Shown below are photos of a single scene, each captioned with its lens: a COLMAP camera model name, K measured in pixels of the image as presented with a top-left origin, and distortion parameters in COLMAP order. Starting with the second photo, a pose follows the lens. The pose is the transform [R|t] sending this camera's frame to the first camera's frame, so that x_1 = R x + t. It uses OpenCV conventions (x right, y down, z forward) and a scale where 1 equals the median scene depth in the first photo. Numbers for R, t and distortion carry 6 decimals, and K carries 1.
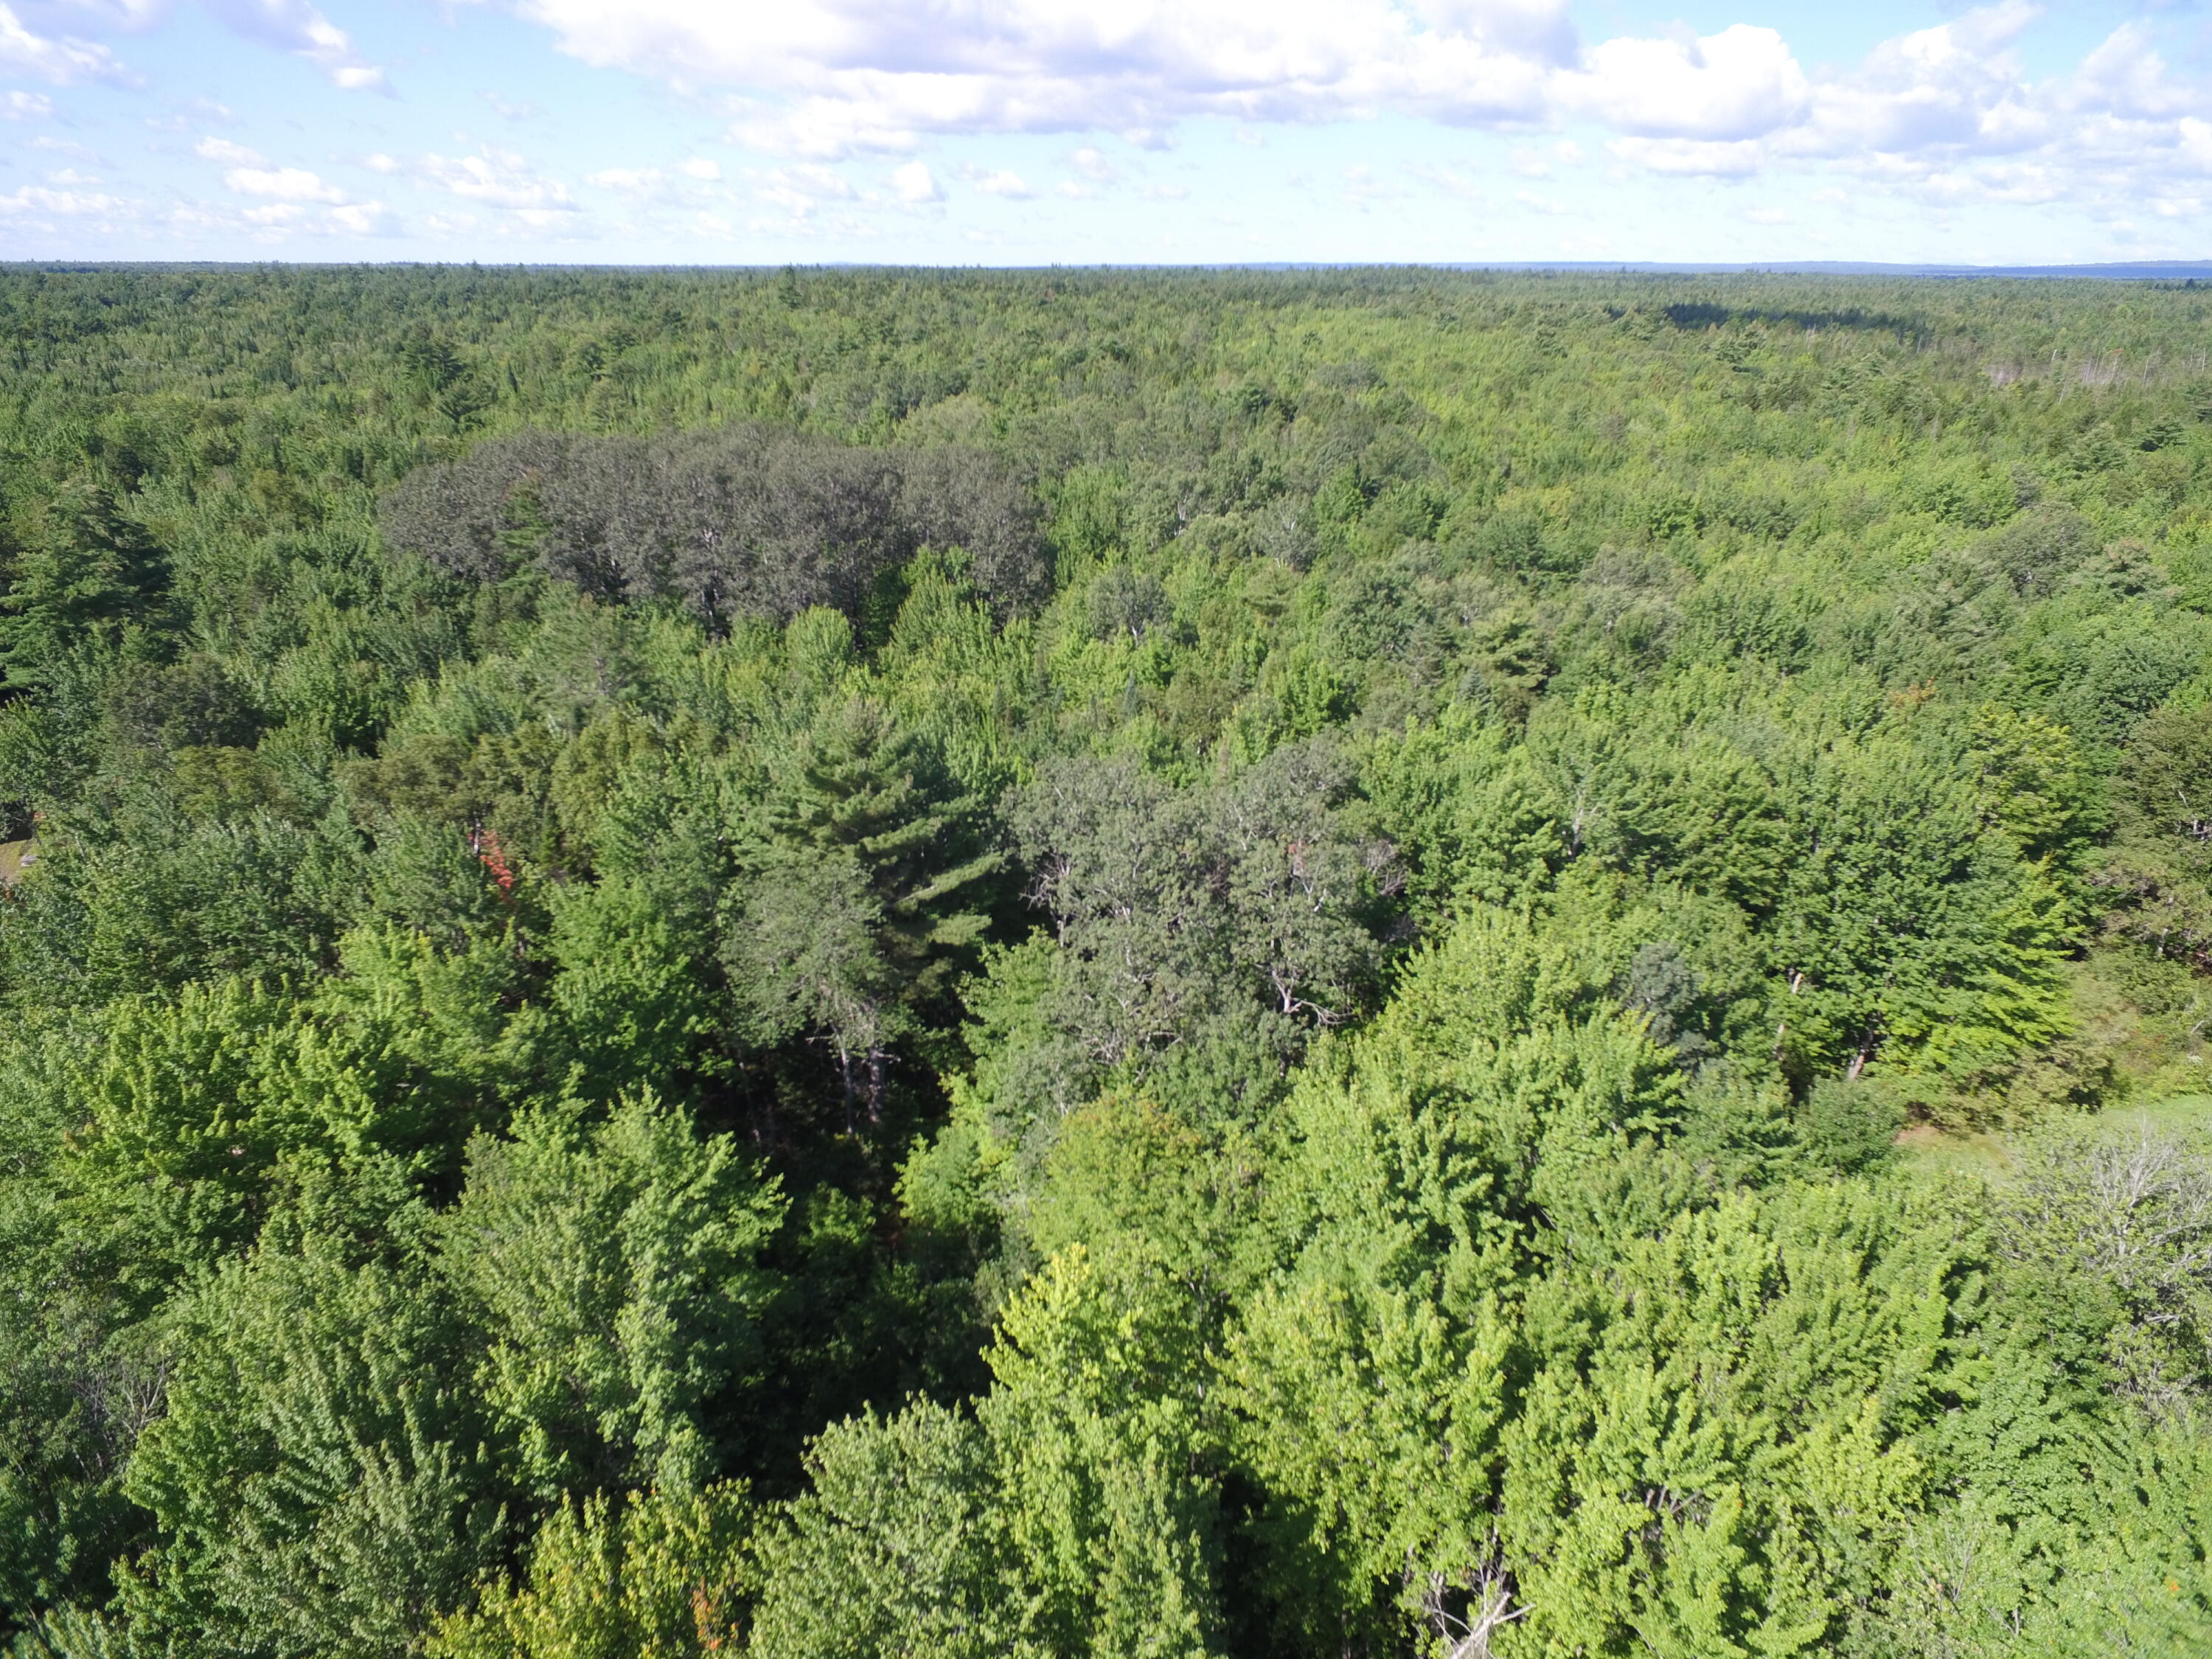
lens RADIAL K [[1350.2, 0, 1106.0], [0, 1350.2, 829.5], [0, 0, 1]] dist [-0.011628, 0.014005]
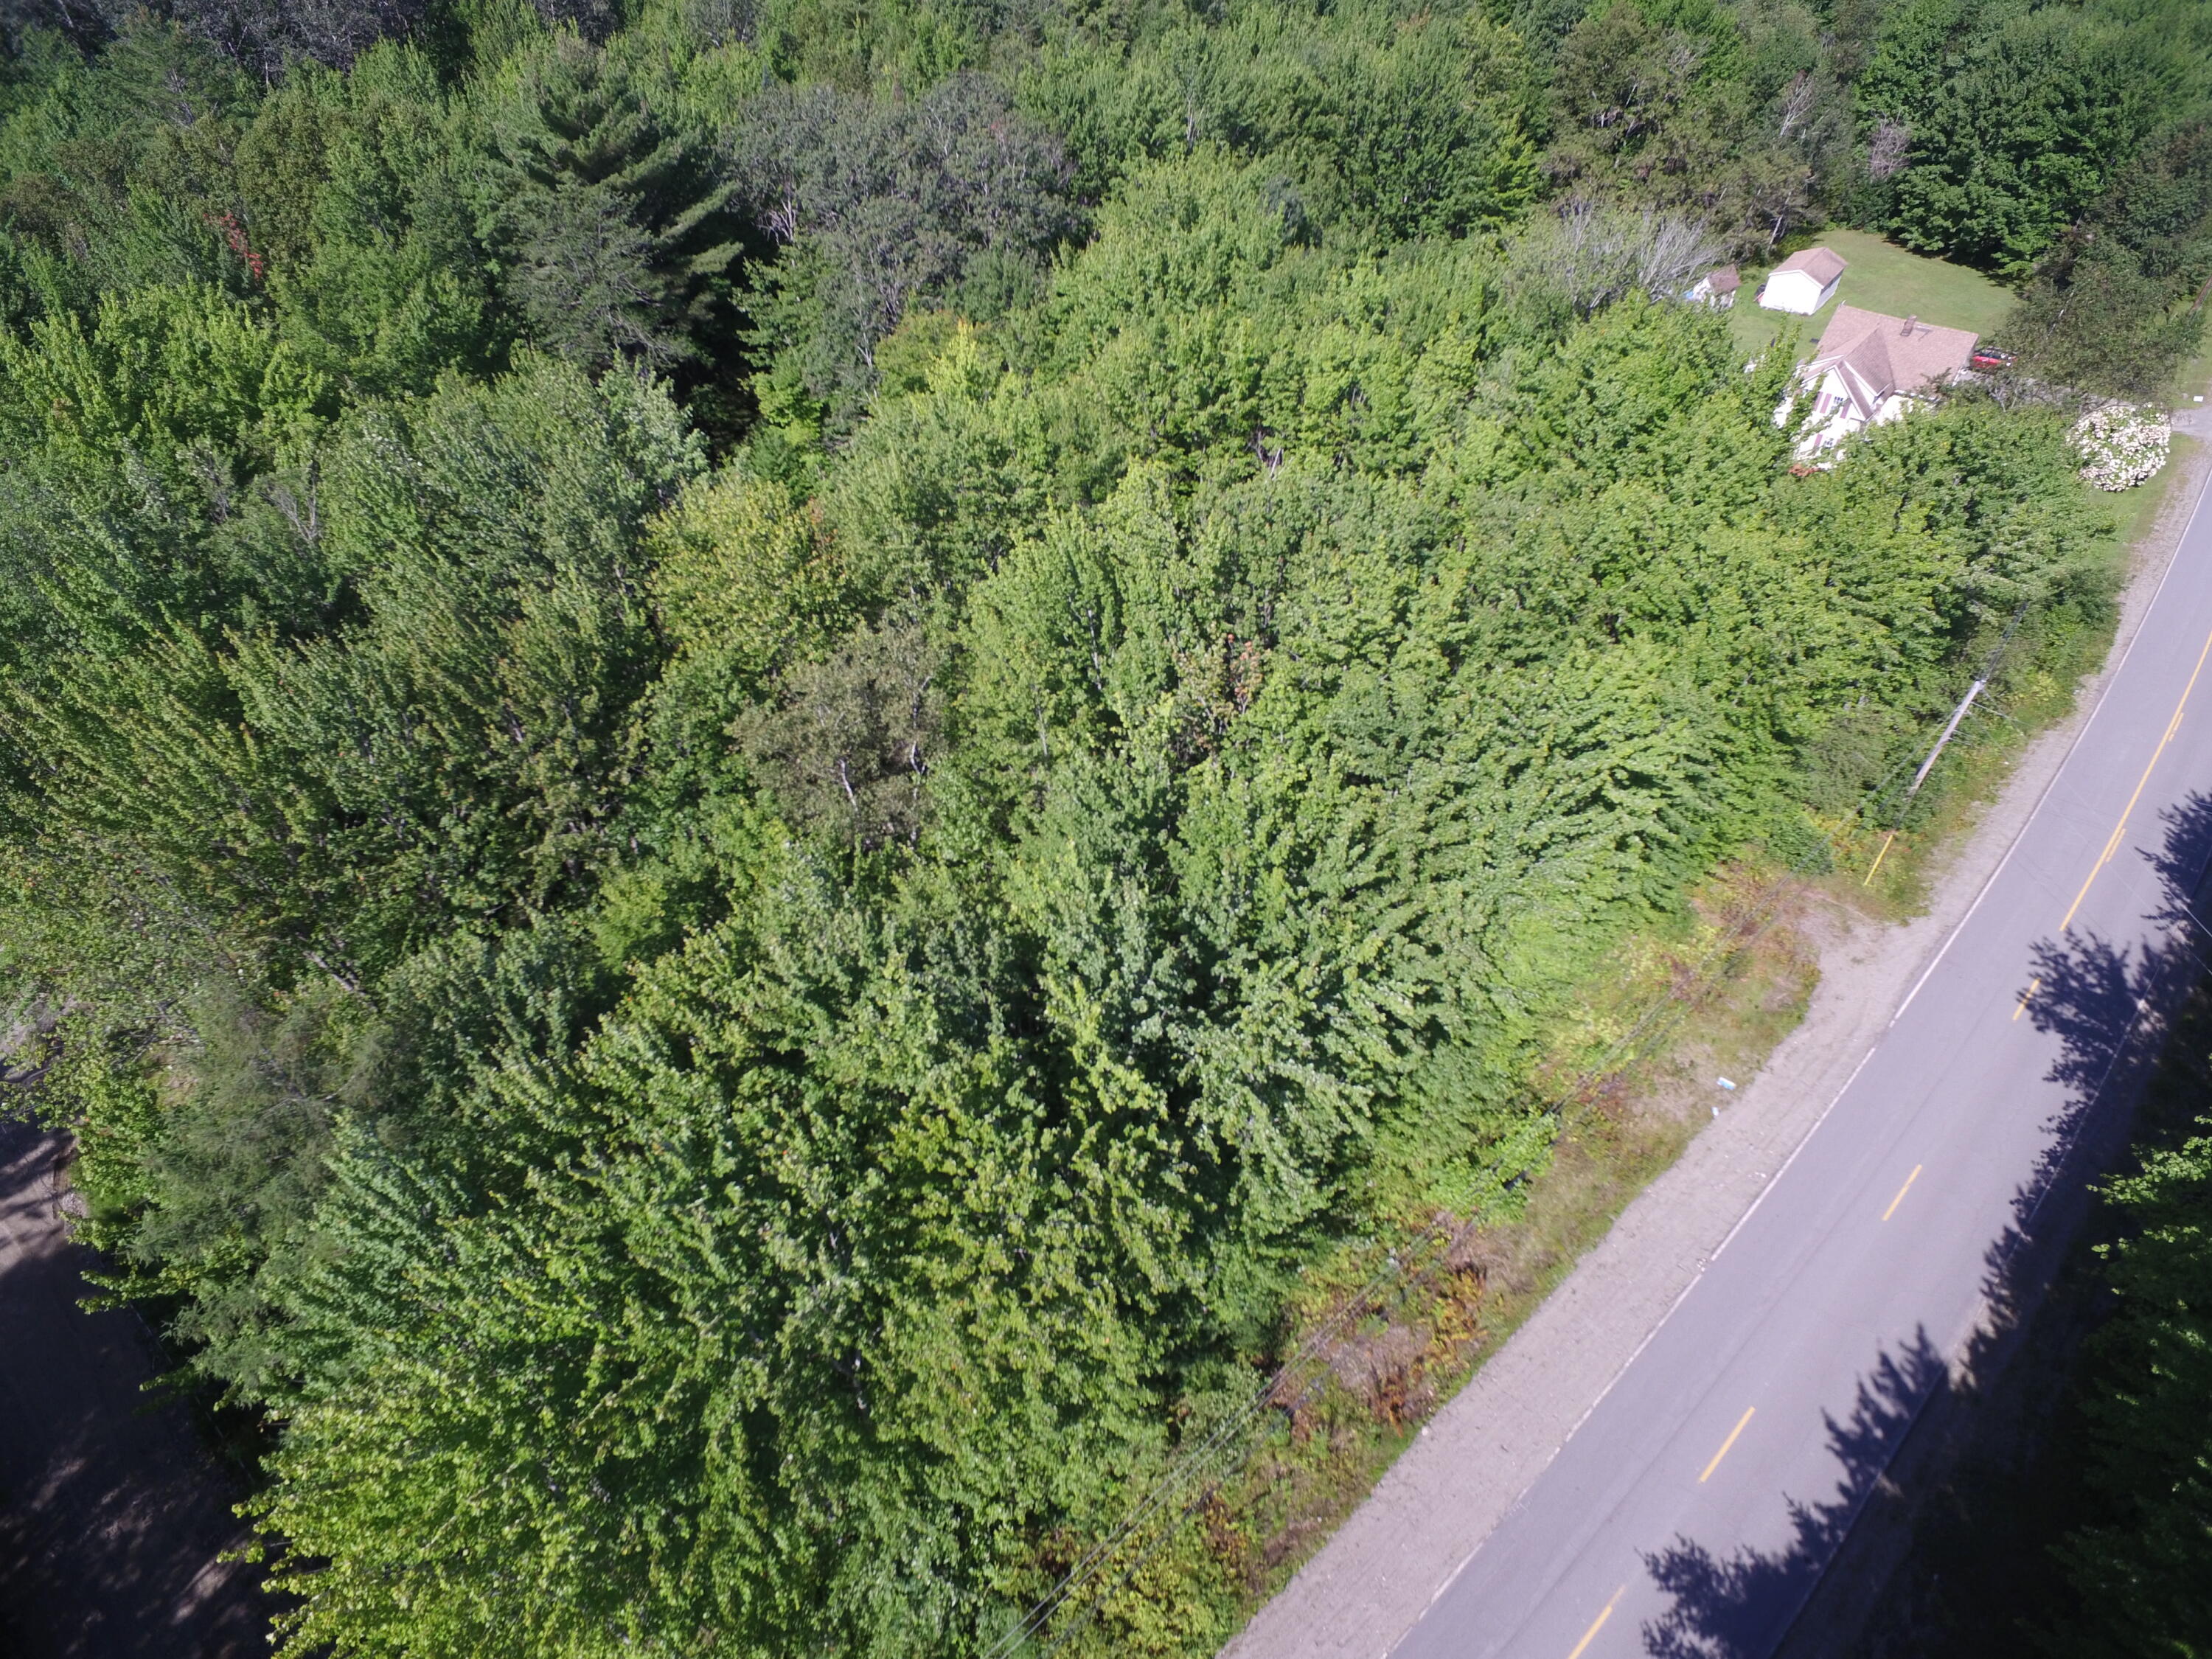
lens RADIAL K [[1339.5, 0, 1106.0], [0, 1339.5, 829.5], [0, 0, 1]] dist [-0.015561, 0.028157]
pose [[0.933320, -0.230464, 0.275318, -0.206901], [0.139768, 0.939528, 0.312654, 0.205793], [-0.330724, -0.253325, 0.909092, -0.249534]]
